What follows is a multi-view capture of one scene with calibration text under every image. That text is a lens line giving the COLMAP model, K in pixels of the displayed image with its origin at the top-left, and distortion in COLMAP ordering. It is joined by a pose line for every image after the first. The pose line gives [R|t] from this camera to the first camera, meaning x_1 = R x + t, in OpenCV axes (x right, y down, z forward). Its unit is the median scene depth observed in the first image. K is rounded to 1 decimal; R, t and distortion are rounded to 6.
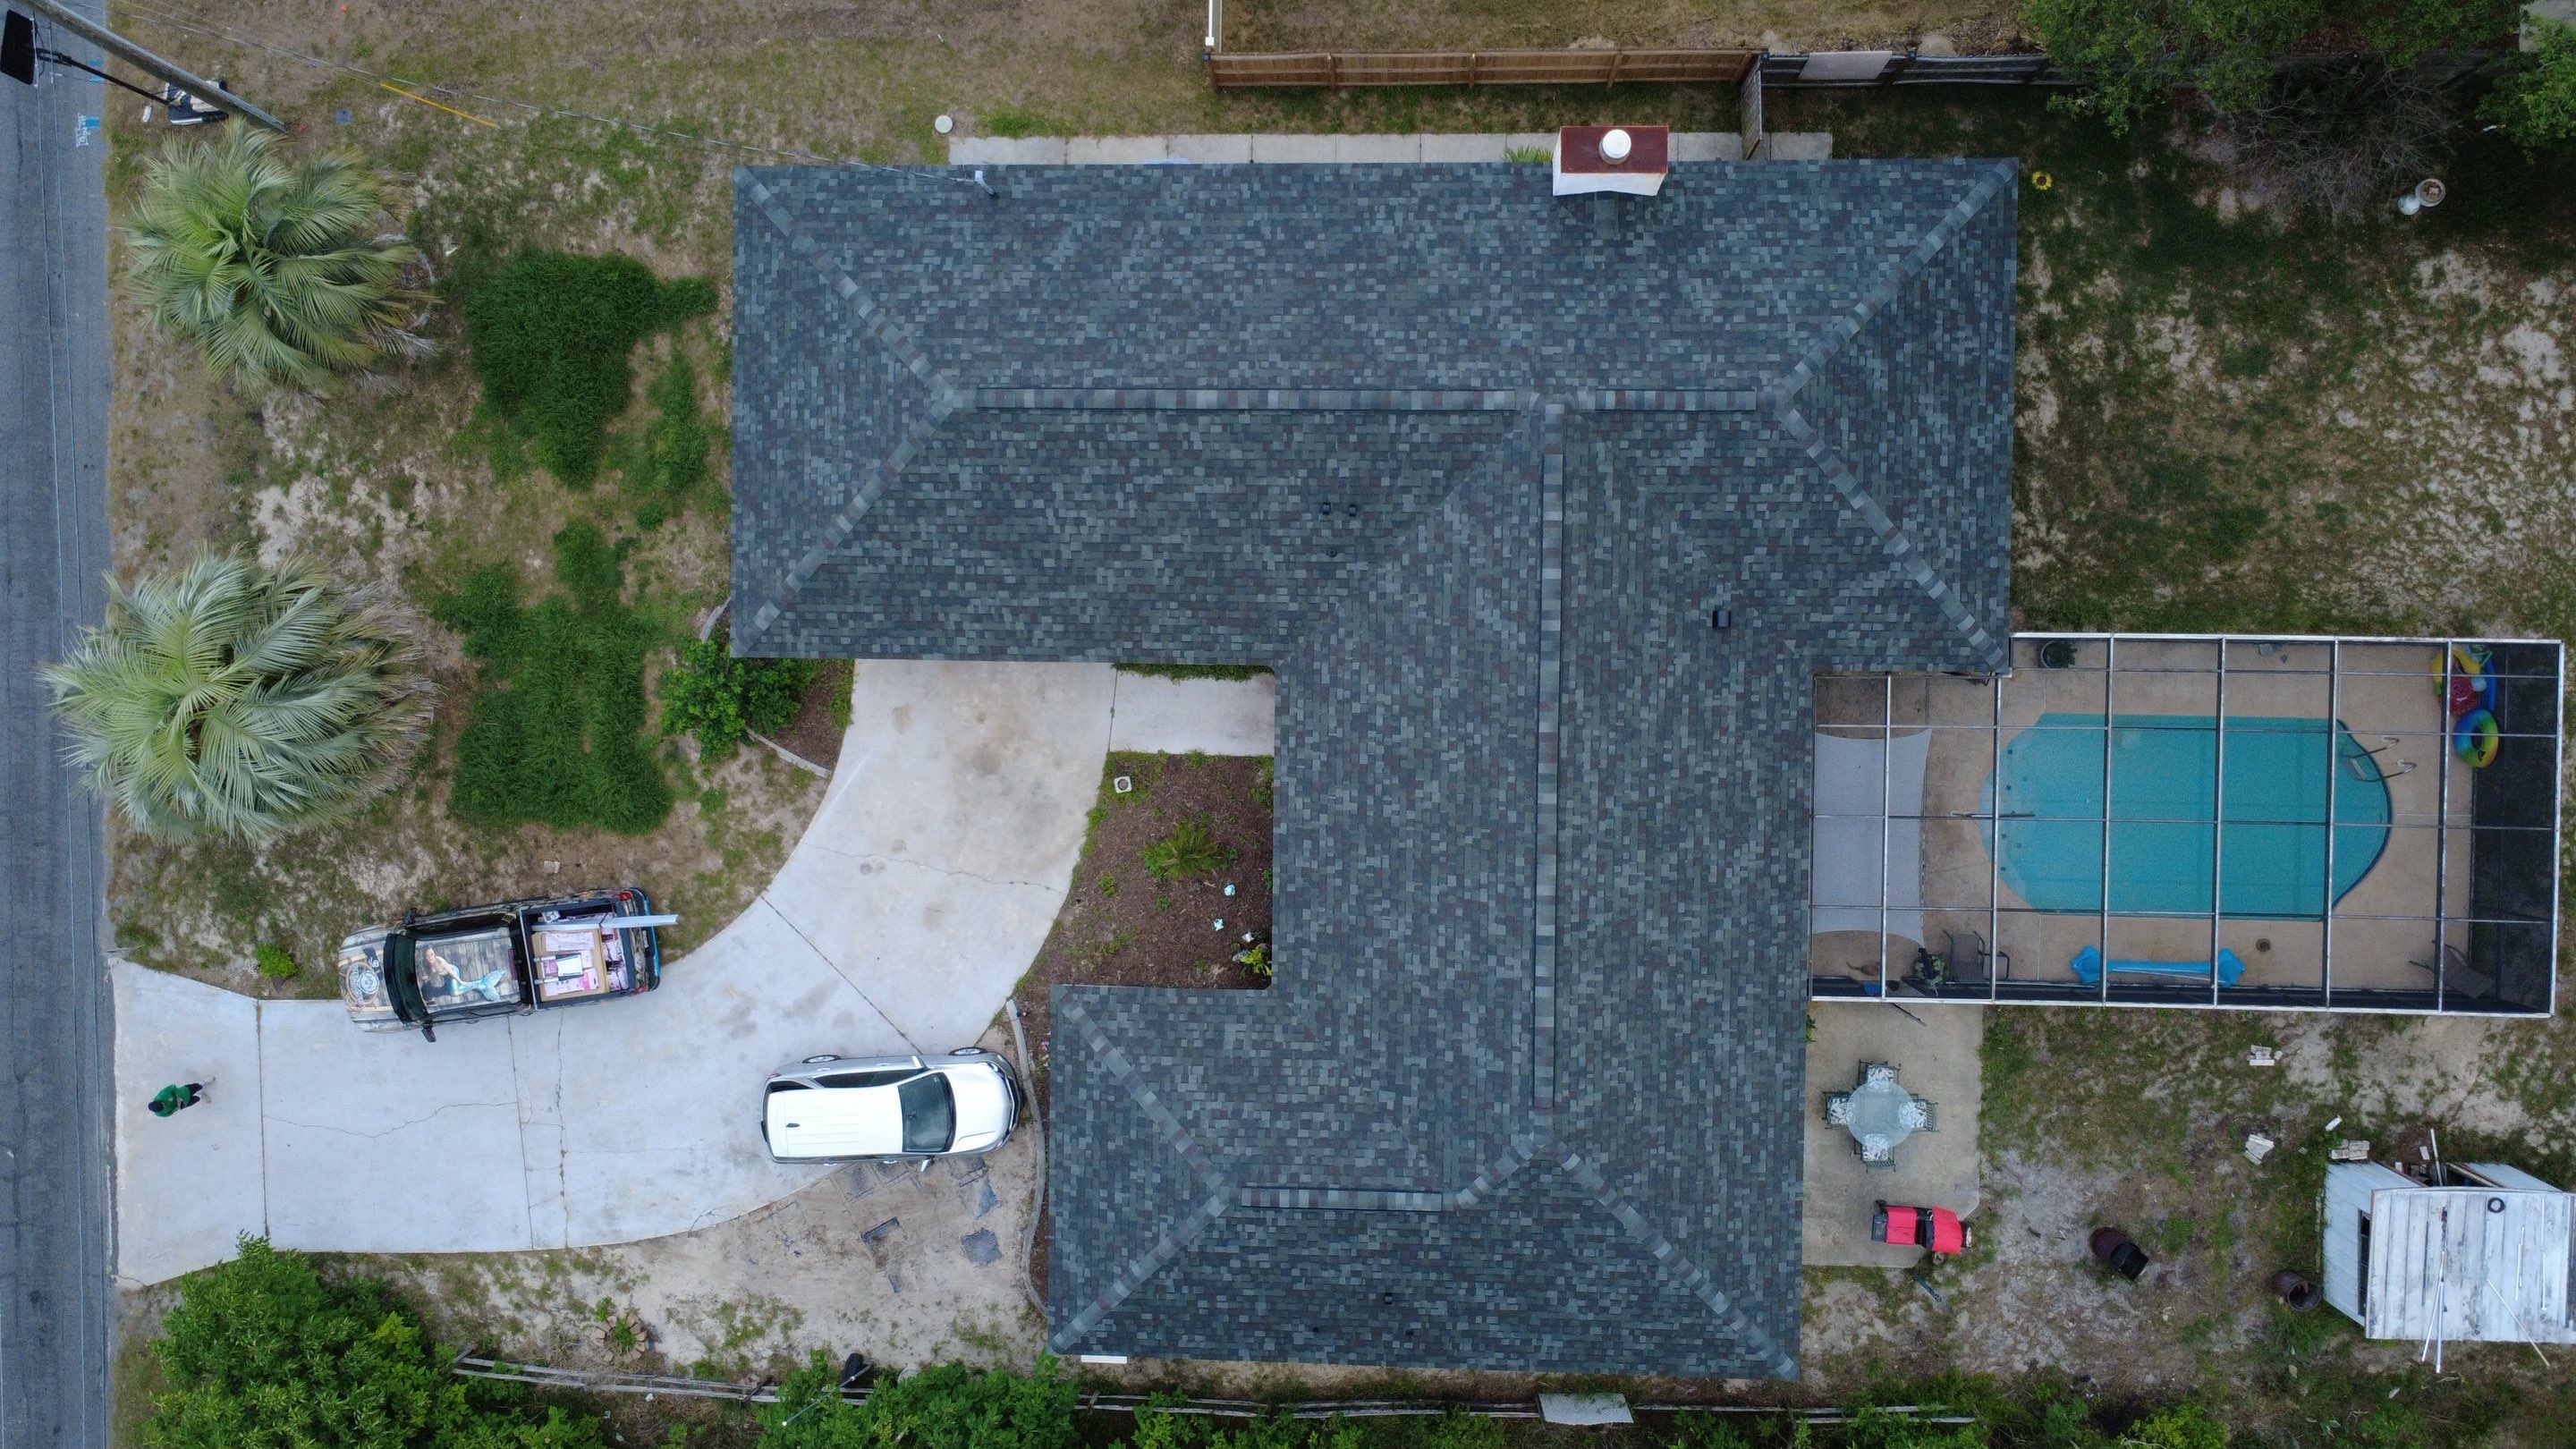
lens RADIAL K [[1873.4, 0, 1287.4], [0, 1873.4, 719.9], [0, 0, 1]] dist [-0.001642, 0.003298]
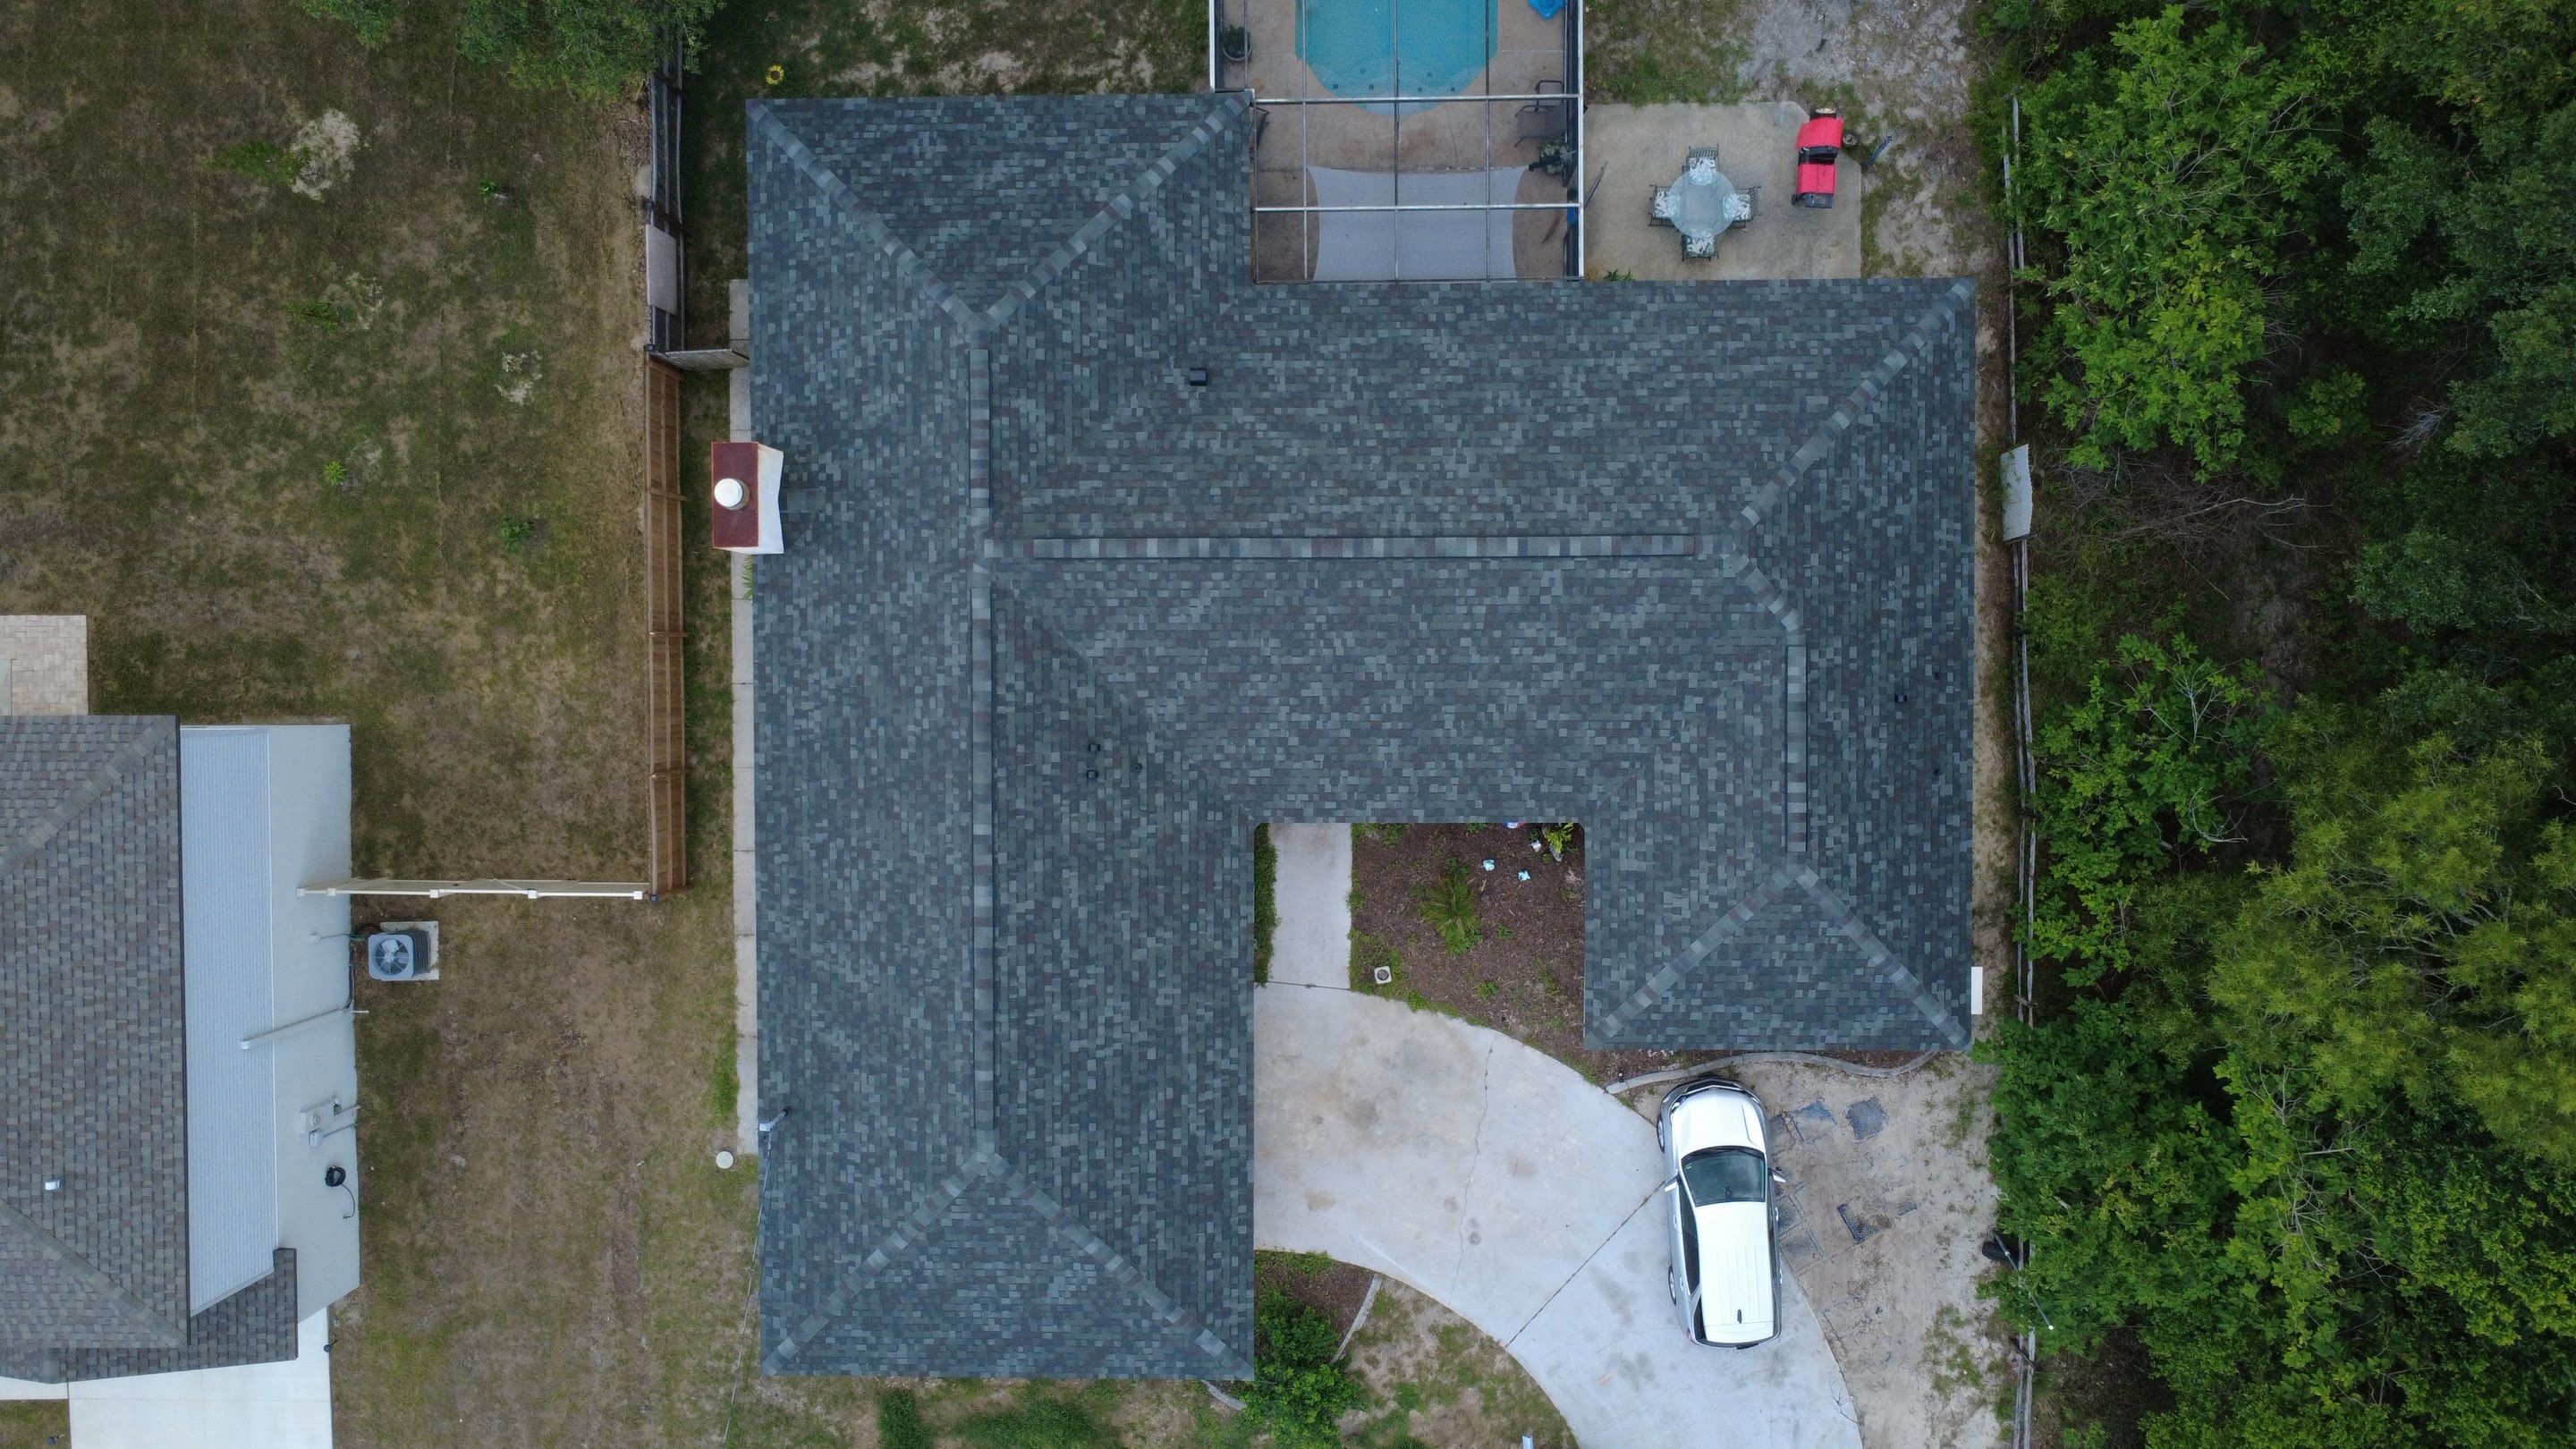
lens RADIAL K [[1873.4, 0, 1282.8], [0, 1873.4, 717.3], [0, 0, 1]] dist [-0.001642, 0.003298]
pose [[-0.013261, -0.999161, 0.038761, 0.010079], [0.998210, -0.015489, -0.057768, 0.042039], [0.058320, 0.037925, 0.997577, 0.011318]]
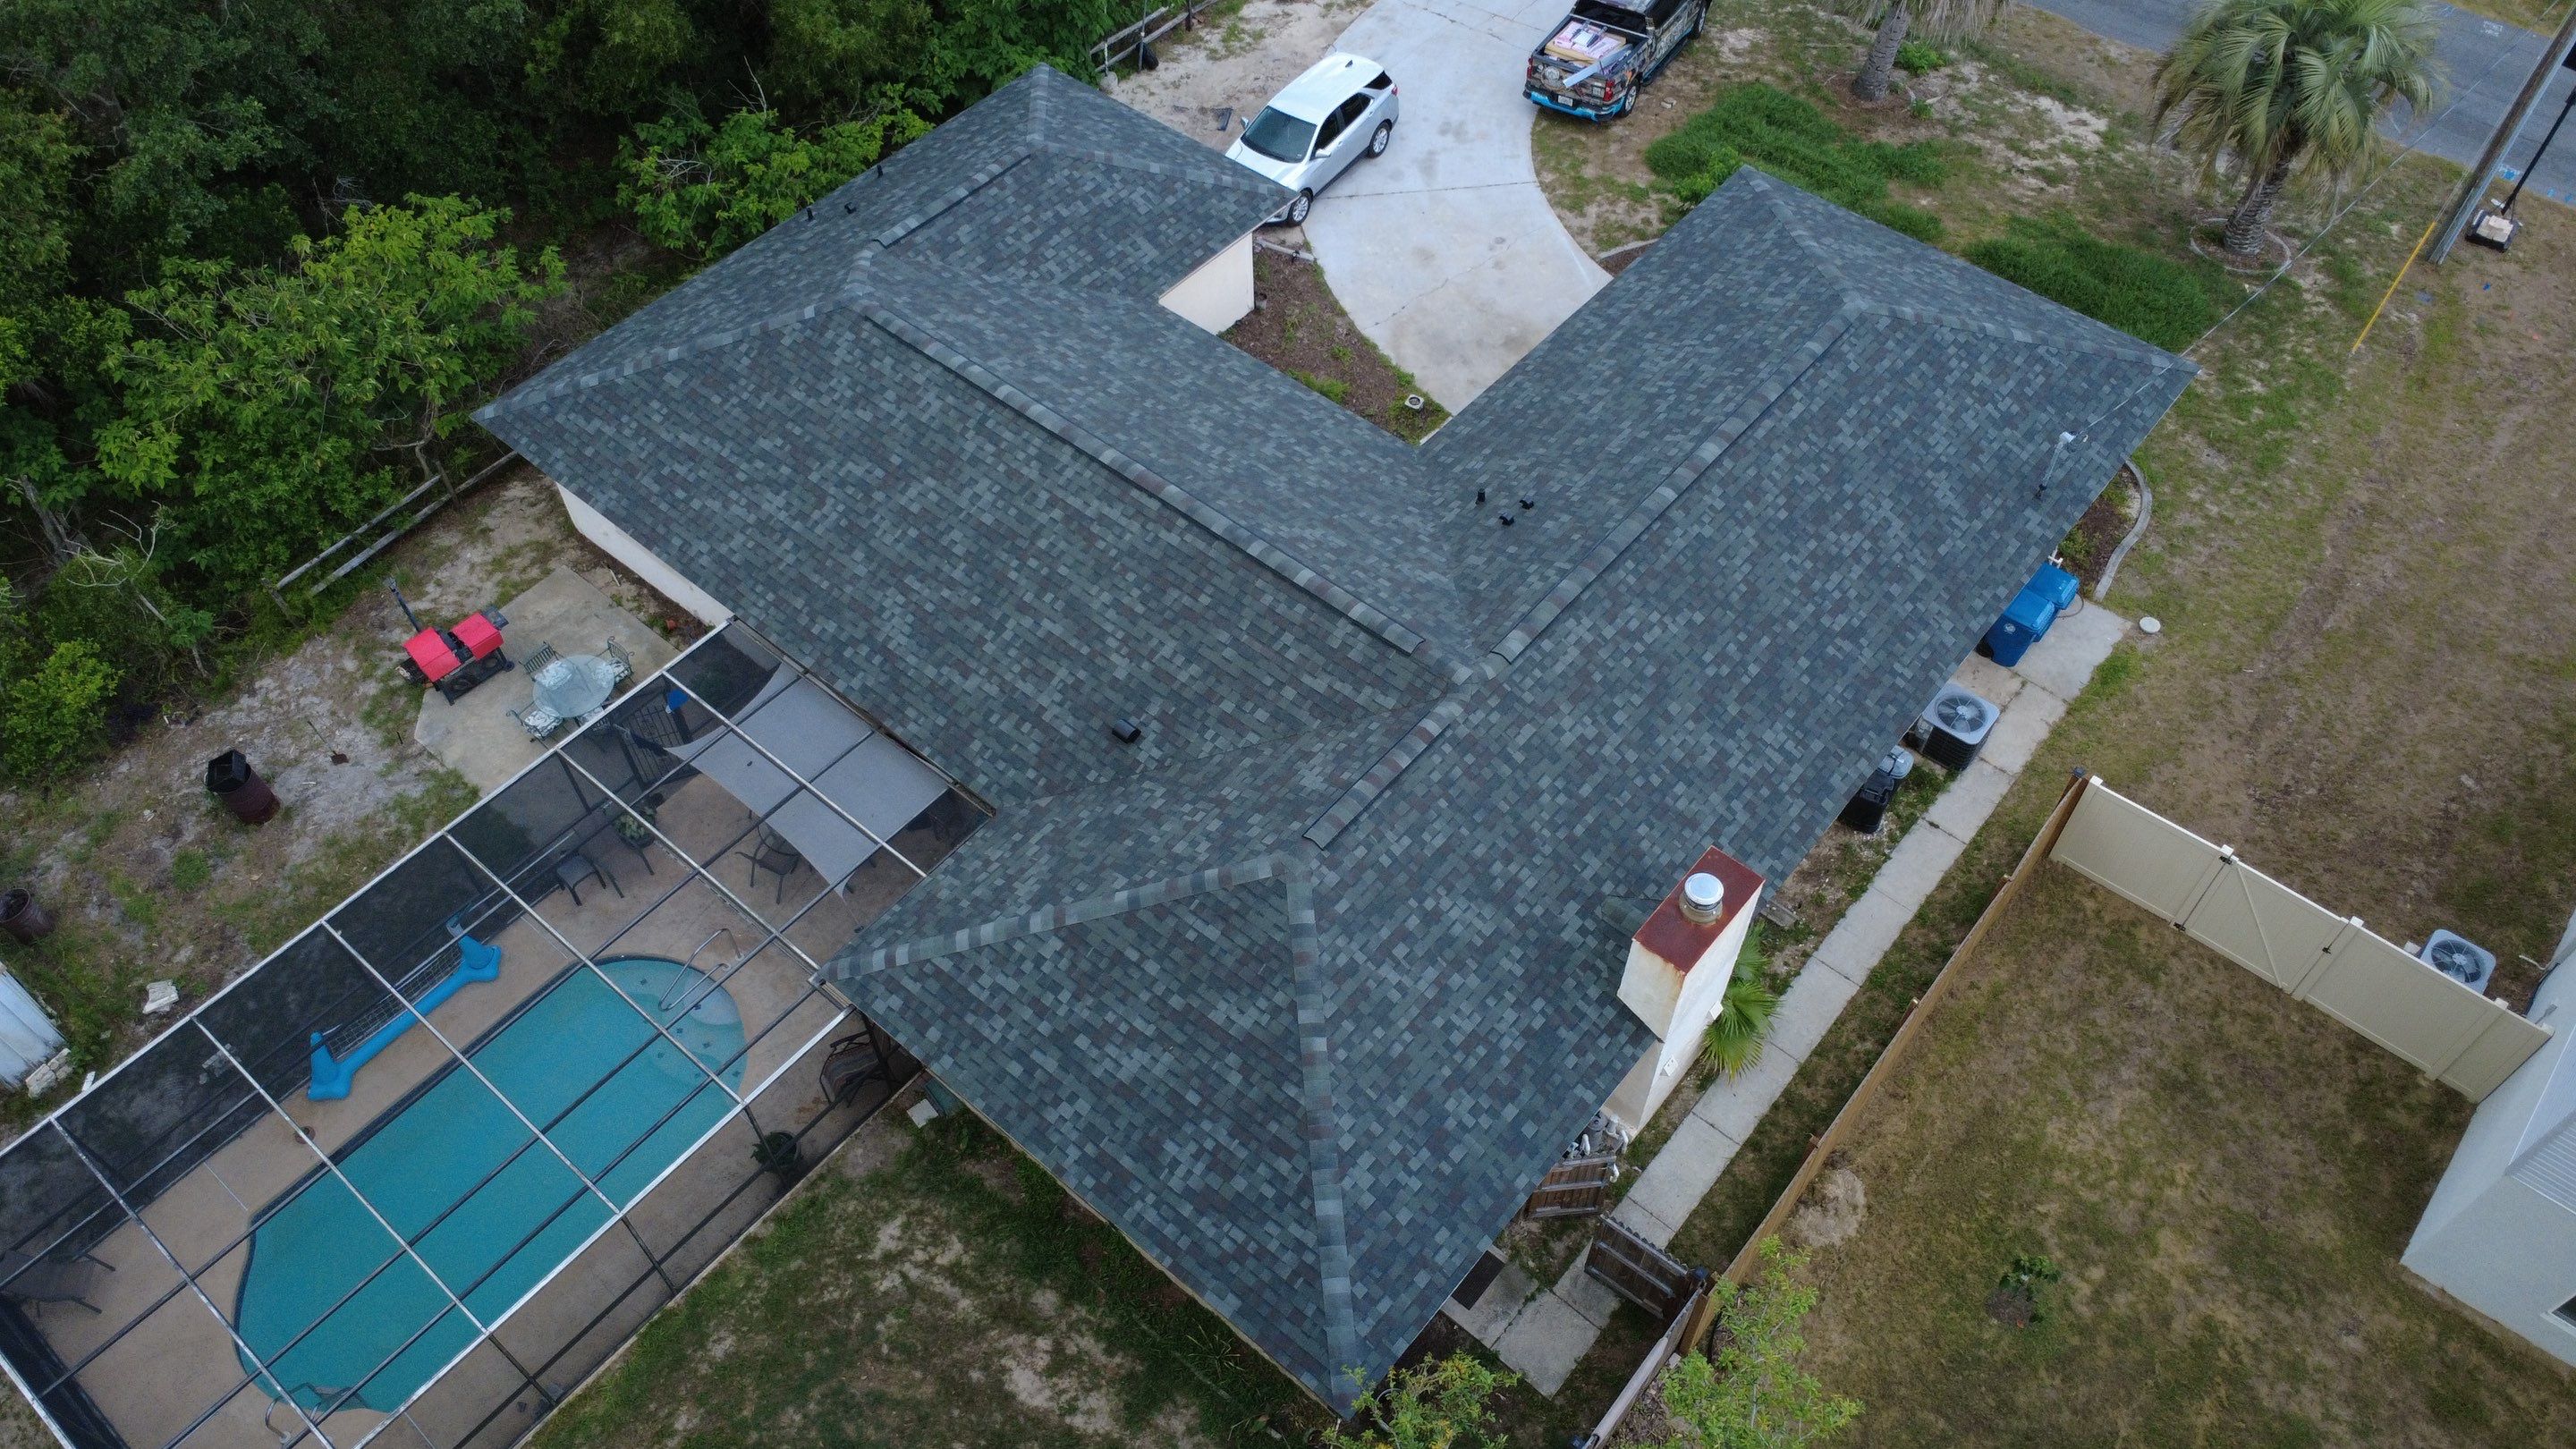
lens RADIAL K [[1873.4, 0, 1282.2], [0, 1873.4, 725.8], [0, 0, 1]] dist [-0.001642, 0.003298]
pose [[-0.635415, 0.646336, -0.422488, 0.480783], [-0.771508, -0.508743, 0.382043, -0.374371], [0.031990, 0.568709, 0.821916, 0.312094]]
